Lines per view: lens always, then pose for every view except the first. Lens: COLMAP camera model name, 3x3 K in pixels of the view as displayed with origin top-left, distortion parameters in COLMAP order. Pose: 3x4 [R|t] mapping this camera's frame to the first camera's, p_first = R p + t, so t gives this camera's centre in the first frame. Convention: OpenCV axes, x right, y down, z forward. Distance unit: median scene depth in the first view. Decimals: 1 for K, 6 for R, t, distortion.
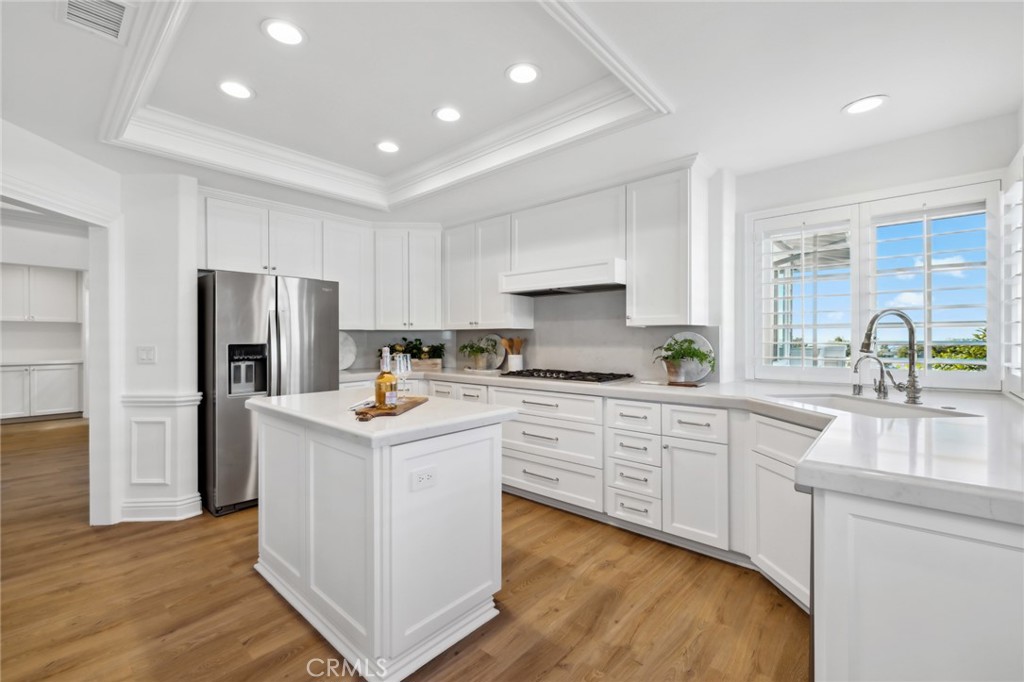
lens RADIAL K [[444.4, 0, 504.7], [0, 444.4, 339.9], [0, 0, 1]] dist [0.004225, 0.000508]
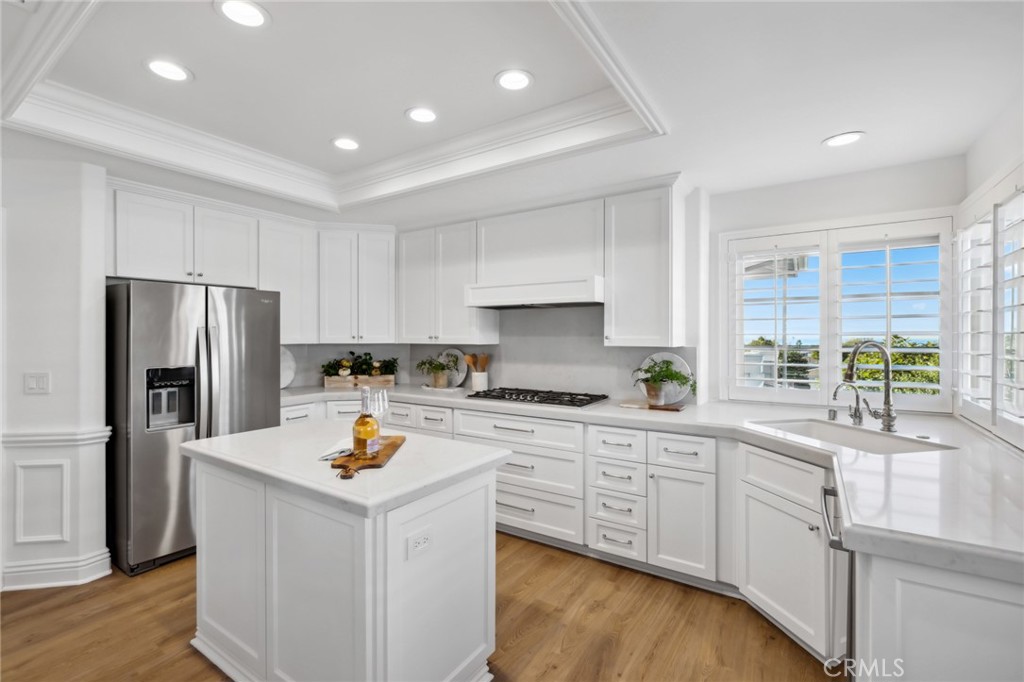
lens RADIAL K [[467.2, 0, 508.5], [0, 467.2, 339.0], [0, 0, 1]] dist [-0.003467, 0.000652]
pose [[0.989453, 0.001588, 0.144846, -0.080523], [-0.001483, 0.999999, -0.000829, -0.048294], [-0.144847, 0.000606, 0.989454, 0.039110]]
